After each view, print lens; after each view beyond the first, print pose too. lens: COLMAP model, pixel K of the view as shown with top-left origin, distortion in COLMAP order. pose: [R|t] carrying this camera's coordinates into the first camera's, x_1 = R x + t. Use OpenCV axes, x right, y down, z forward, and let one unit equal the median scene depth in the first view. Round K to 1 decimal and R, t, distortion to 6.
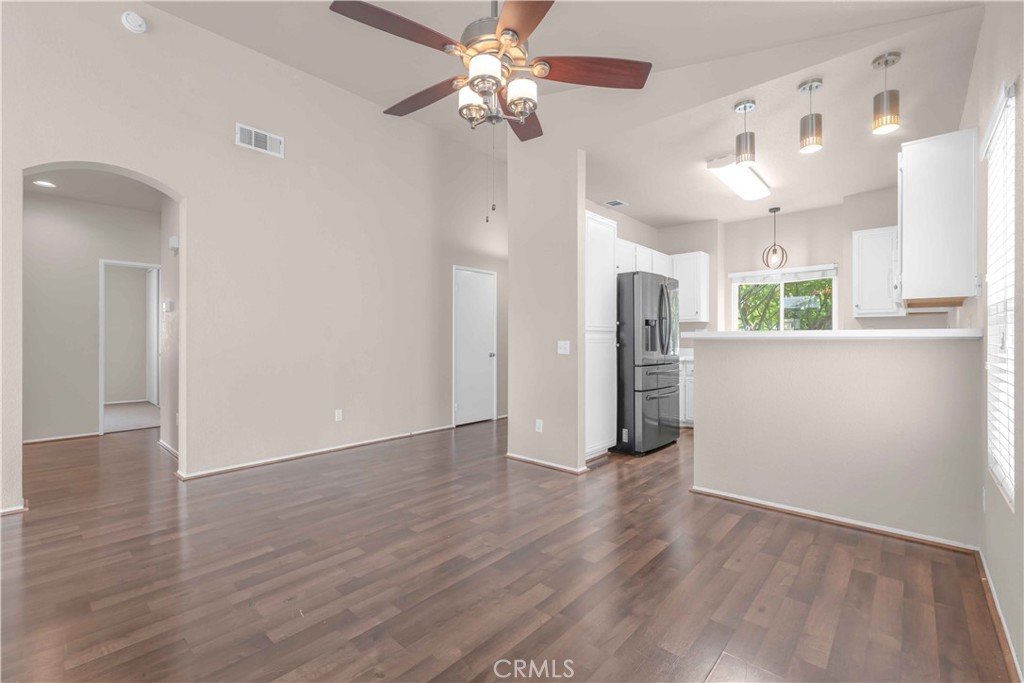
lens RADIAL K [[440.3, 0, 510.8], [0, 440.3, 340.2], [0, 0, 1]] dist [0.001775, -0.000421]
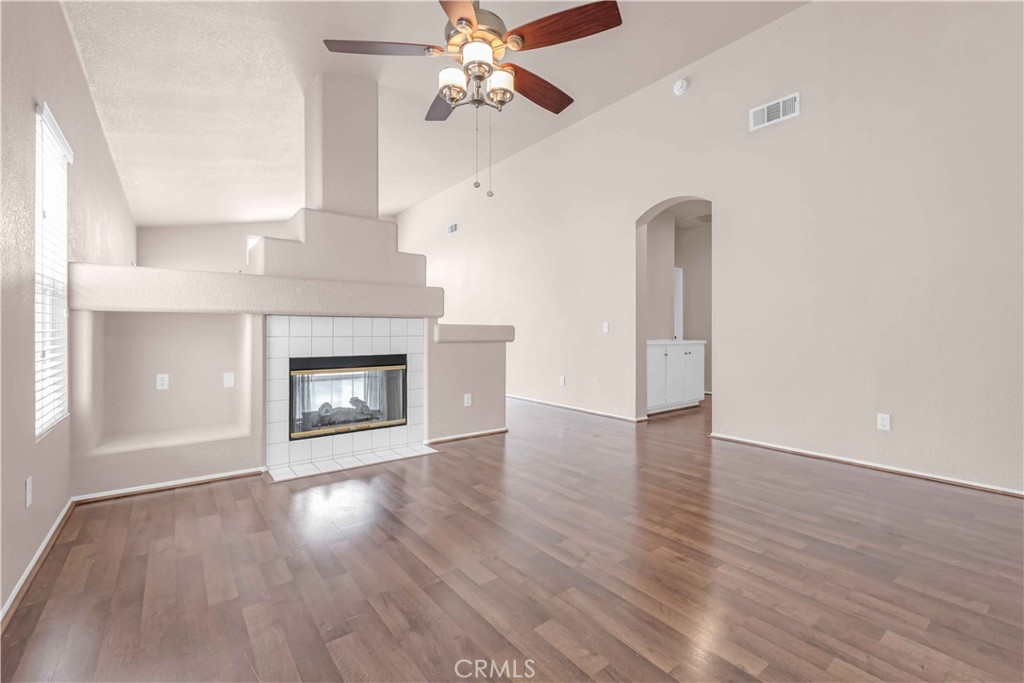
lens RADIAL K [[440.3, 0, 514.5], [0, 440.3, 336.2], [0, 0, 1]] dist [0.001775, -0.000421]
pose [[-0.170773, 0.011068, -0.985248, 0.641090], [-0.001187, 0.999934, 0.011439, 0.034544], [0.985310, 0.003123, -0.170749, 0.809017]]
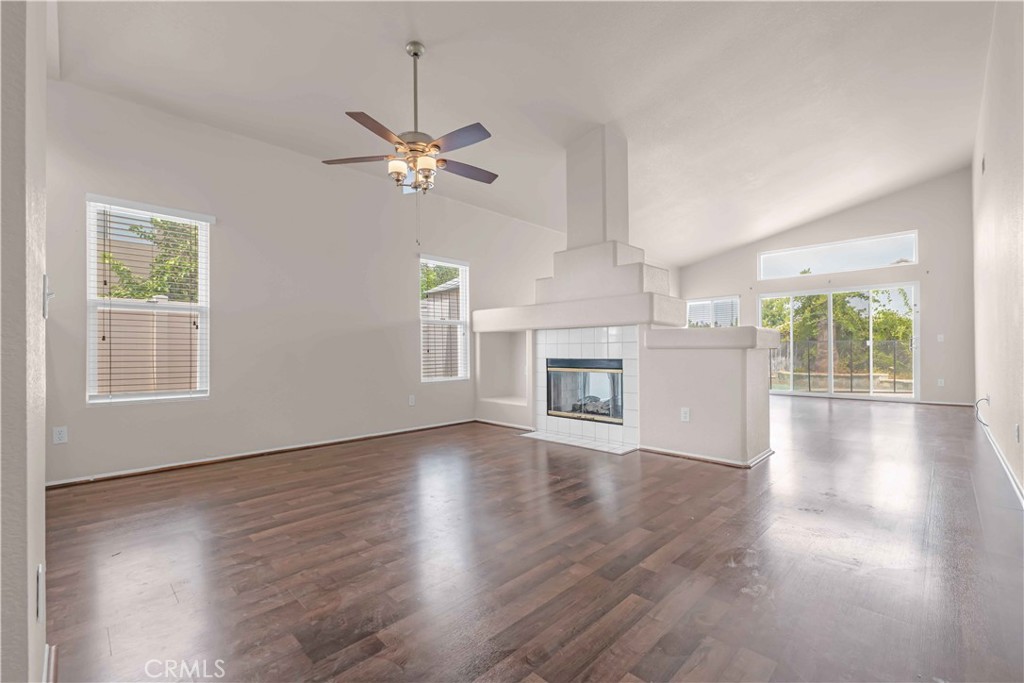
lens RADIAL K [[440.3, 0, 514.8], [0, 440.3, 347.1], [0, 0, 1]] dist [0.001775, -0.000421]
pose [[-0.999372, 0.005296, 0.035047, -0.295957], [0.005033, 0.999959, -0.007588, 0.072489], [-0.035086, -0.007407, -0.999357, 1.689424]]
